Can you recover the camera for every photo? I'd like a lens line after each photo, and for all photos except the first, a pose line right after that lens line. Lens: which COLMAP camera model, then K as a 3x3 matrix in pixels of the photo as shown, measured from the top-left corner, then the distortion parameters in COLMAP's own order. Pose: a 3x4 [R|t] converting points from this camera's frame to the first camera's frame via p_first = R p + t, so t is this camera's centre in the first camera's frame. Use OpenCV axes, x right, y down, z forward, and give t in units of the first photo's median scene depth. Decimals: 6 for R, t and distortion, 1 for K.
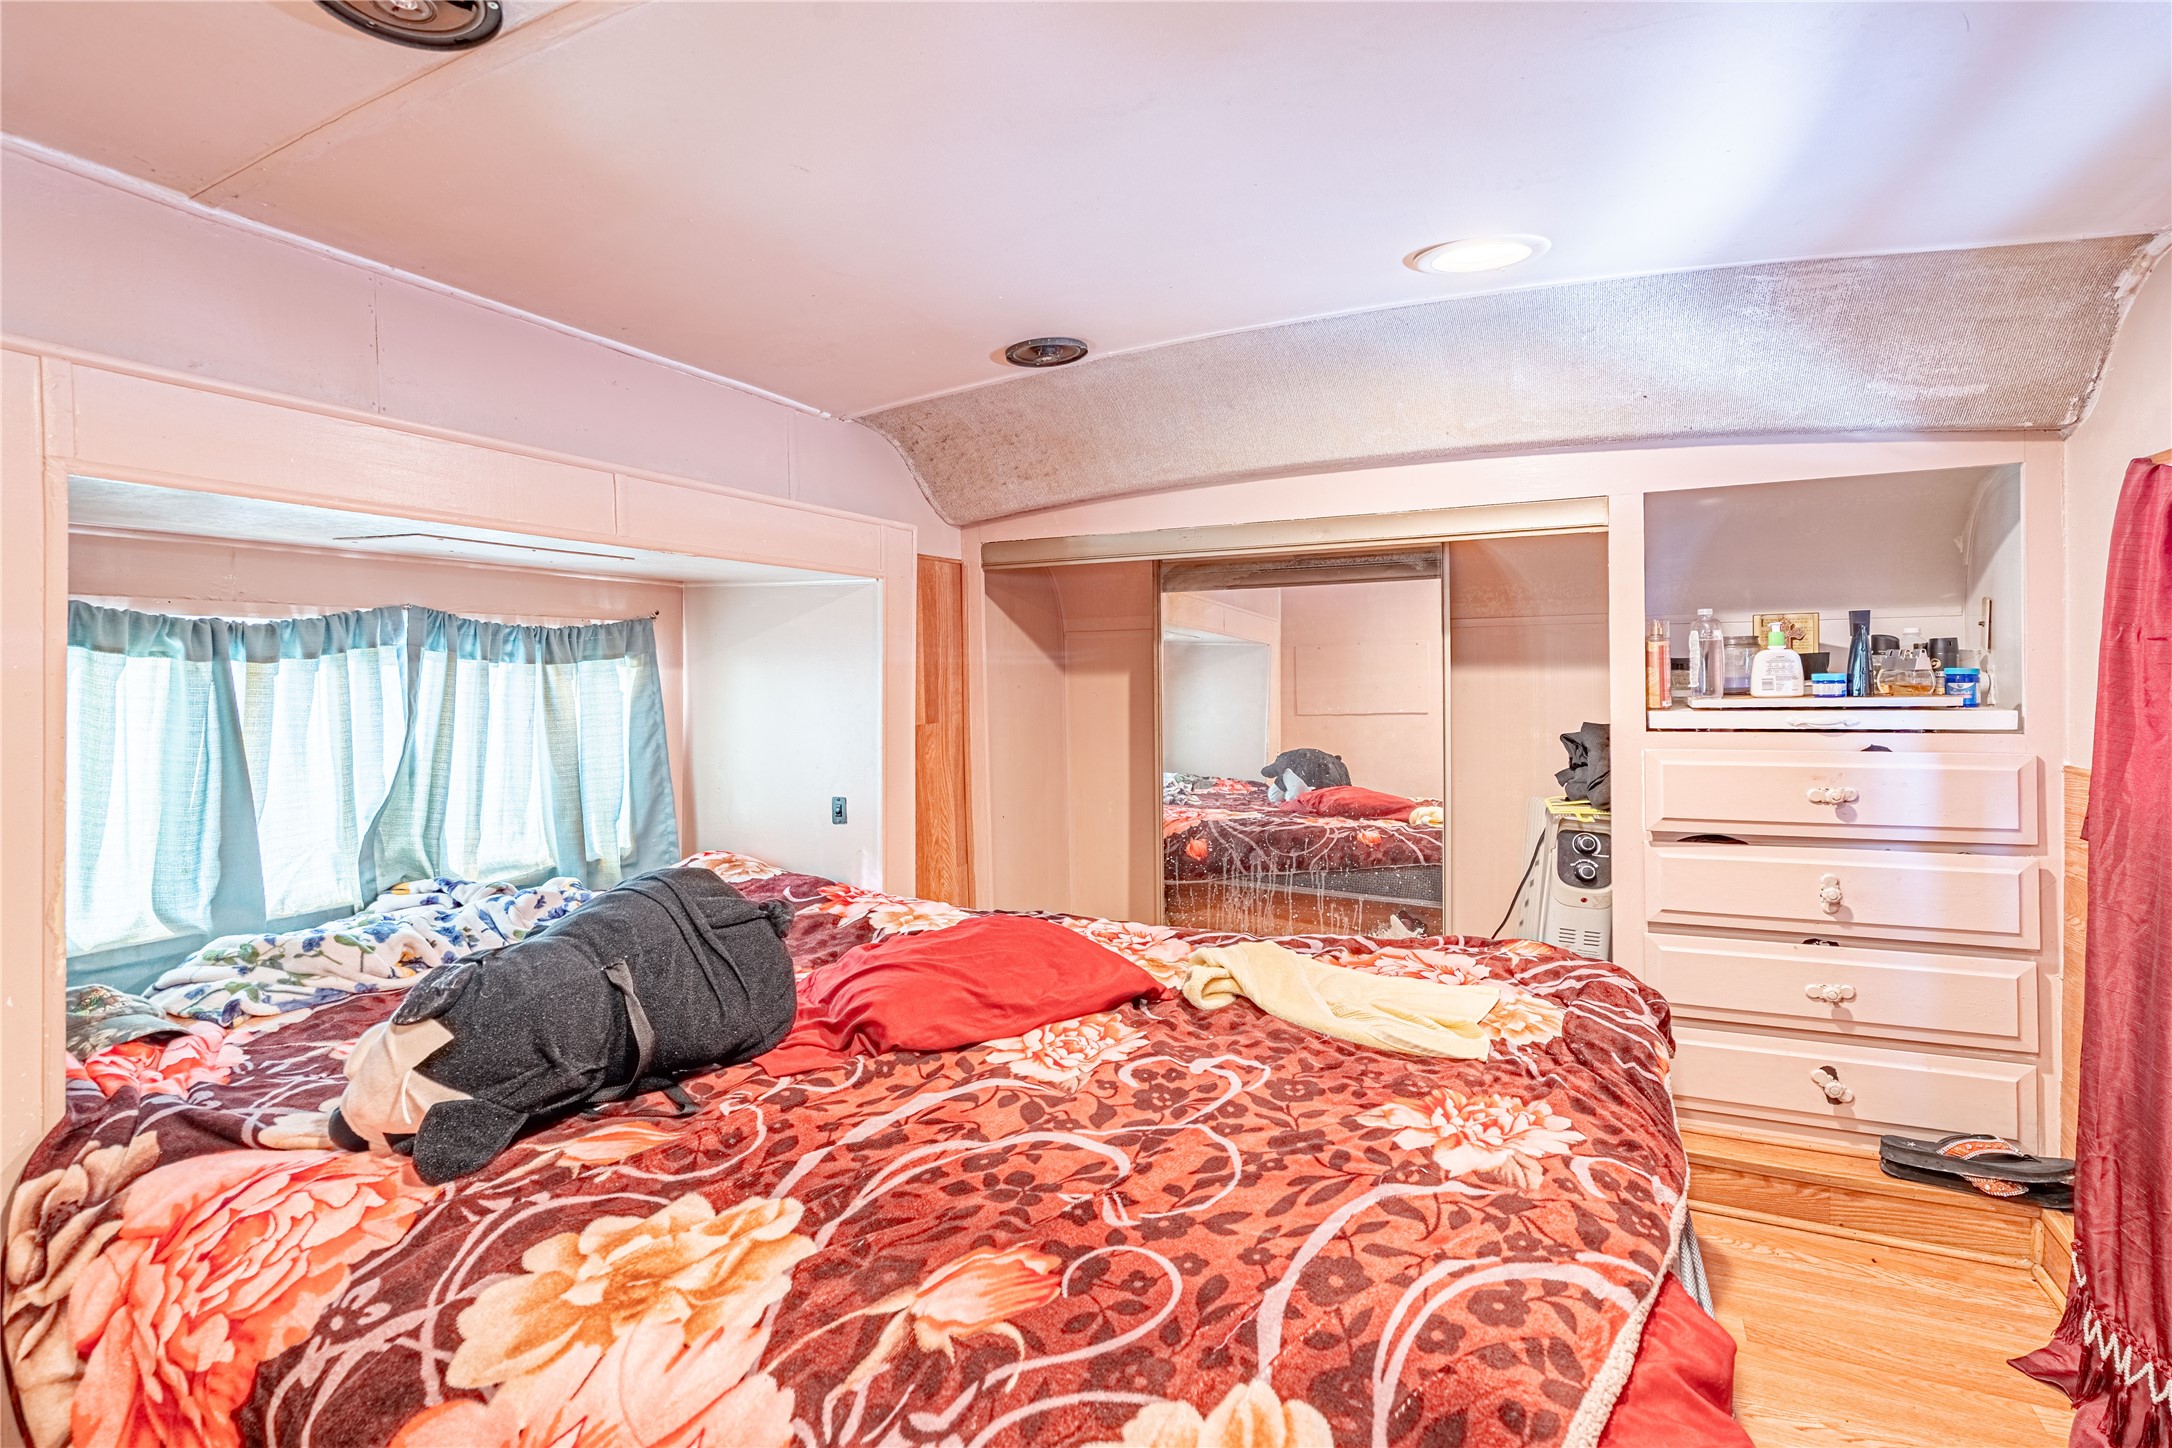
lens RADIAL K [[1063.2, 0, 1083.7], [0, 1063.2, 681.7], [0, 0, 1]] dist [-0.001413, 0.000729]
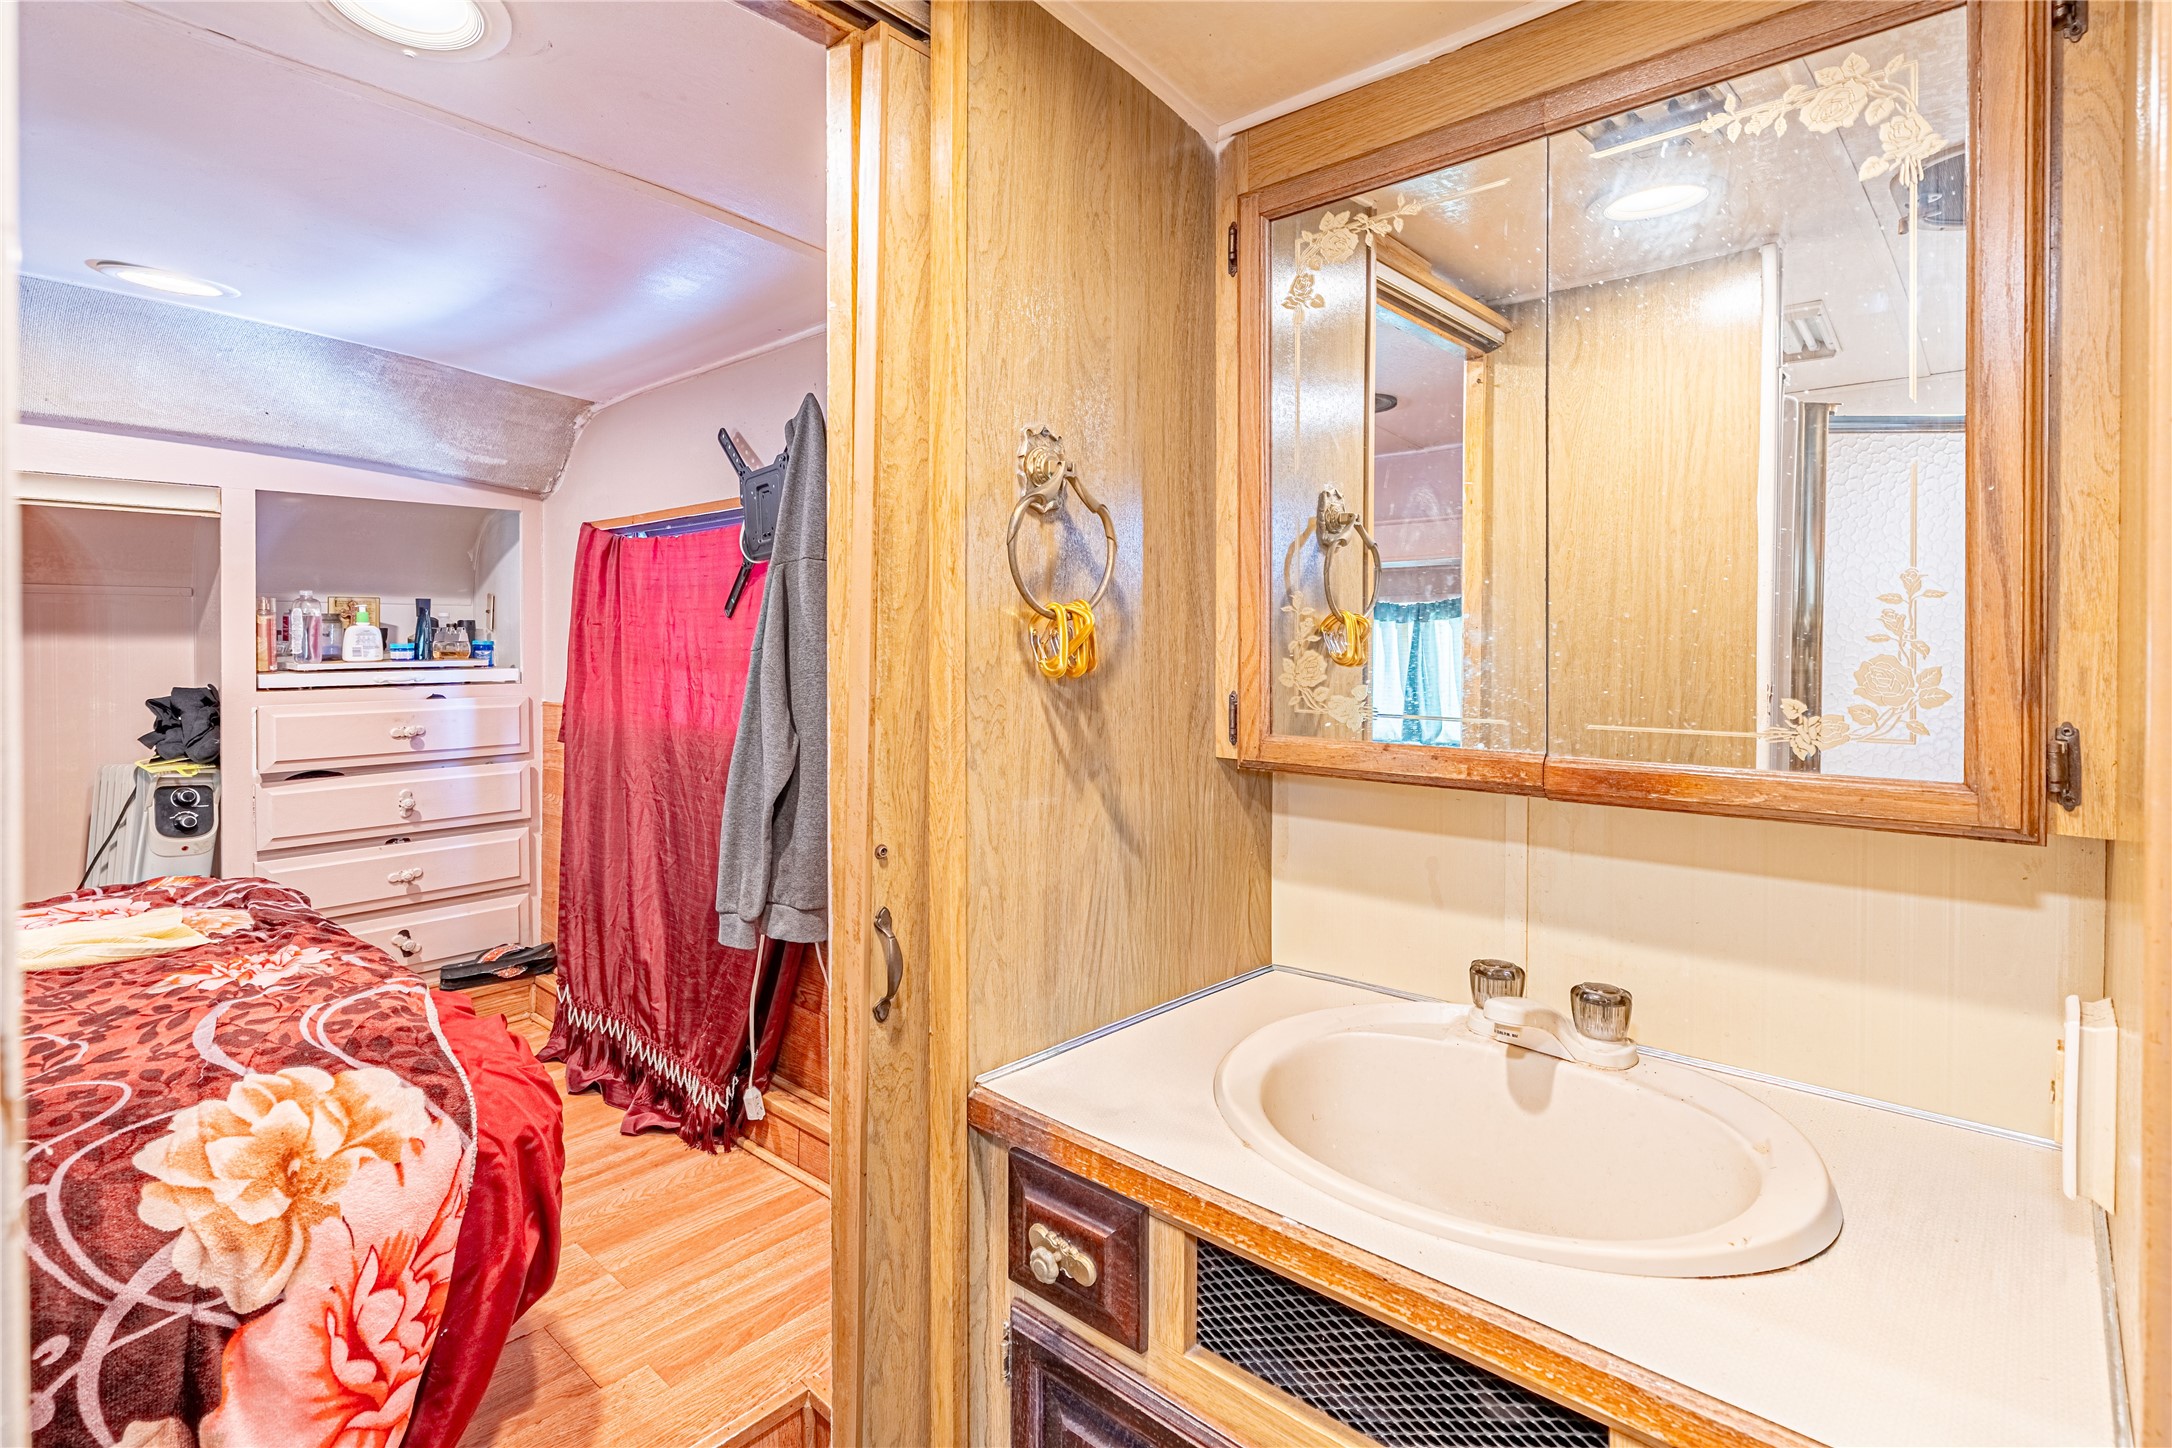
lens RADIAL K [[1063.2, 0, 1102.2], [0, 1063.2, 656.5], [0, 0, 1]] dist [-0.001413, 0.000729]
pose [[0.273312, 0.000404, 0.961925, -0.390949], [0.005109, 0.999985, -0.001872, 0.016963], [-0.961912, 0.005426, 0.273306, -0.256002]]
